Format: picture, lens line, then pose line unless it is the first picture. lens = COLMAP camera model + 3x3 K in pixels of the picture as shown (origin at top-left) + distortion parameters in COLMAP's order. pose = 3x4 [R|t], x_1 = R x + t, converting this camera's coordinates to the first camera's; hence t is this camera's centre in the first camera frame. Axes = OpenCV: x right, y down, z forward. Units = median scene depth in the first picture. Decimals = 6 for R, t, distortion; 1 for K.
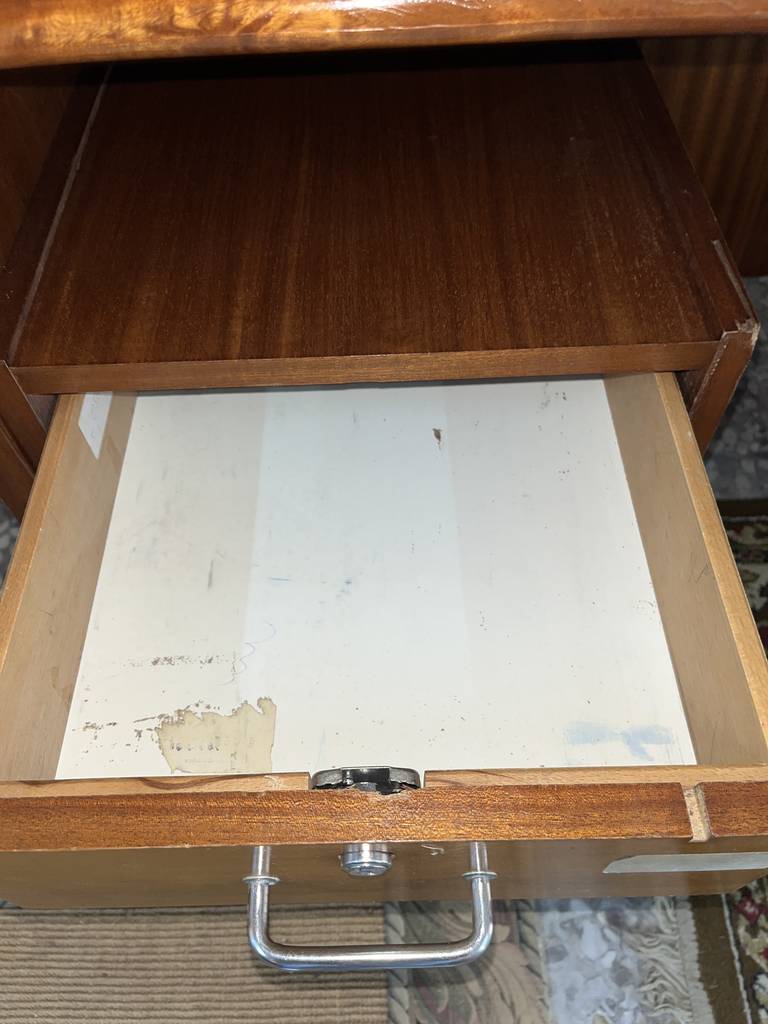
lens RADIAL K [[780.9, 0, 376.4], [0, 780.9, 512.5], [0, 0, 1]] dist [0.001763, -0.039661]
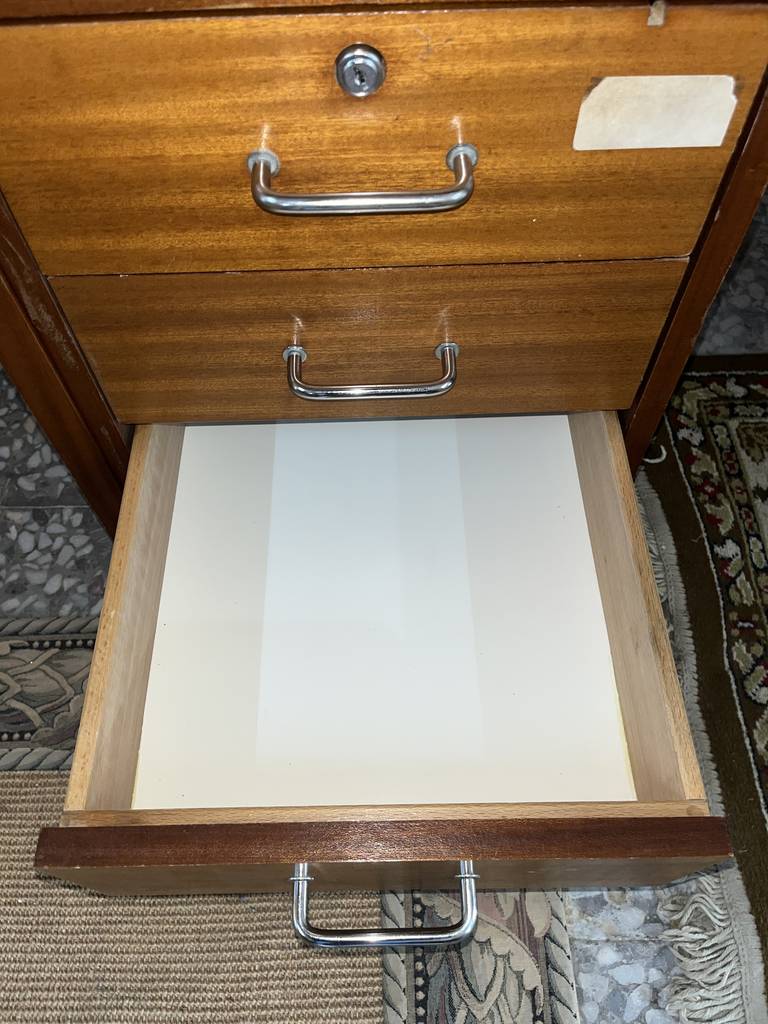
lens RADIAL K [[770.7, 0, 384.0], [0, 770.7, 512.0], [0, 0, 1]] dist [0.037202, -0.071321]
pose [[0.999744, 0.007850, 0.021233, -0.002757], [-0.008958, 0.998576, 0.052588, 0.178062], [-0.020790, -0.052765, 0.998391, 0.132199]]
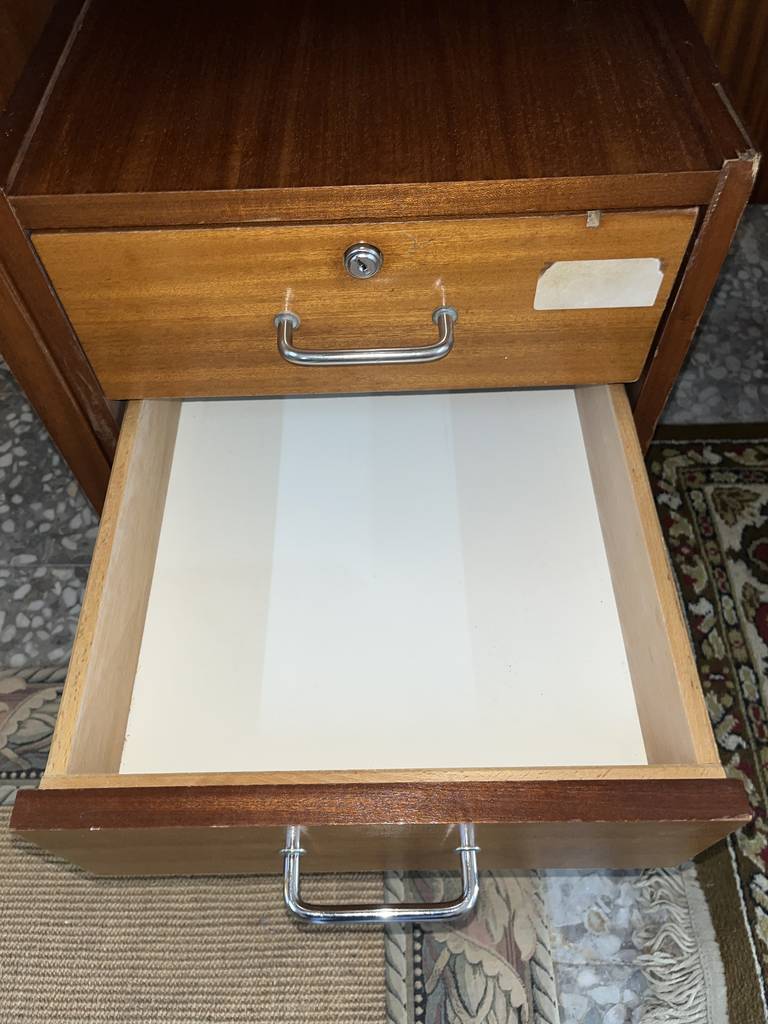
lens RADIAL K [[774.5, 0, 376.1], [0, 774.5, 511.5], [0, 0, 1]] dist [0.029138, -0.063988]
pose [[0.999949, 0.008358, -0.005743, 0.006352], [-0.008262, 0.999828, 0.016577, 0.118985], [0.005881, -0.016528, 0.999846, 0.001829]]
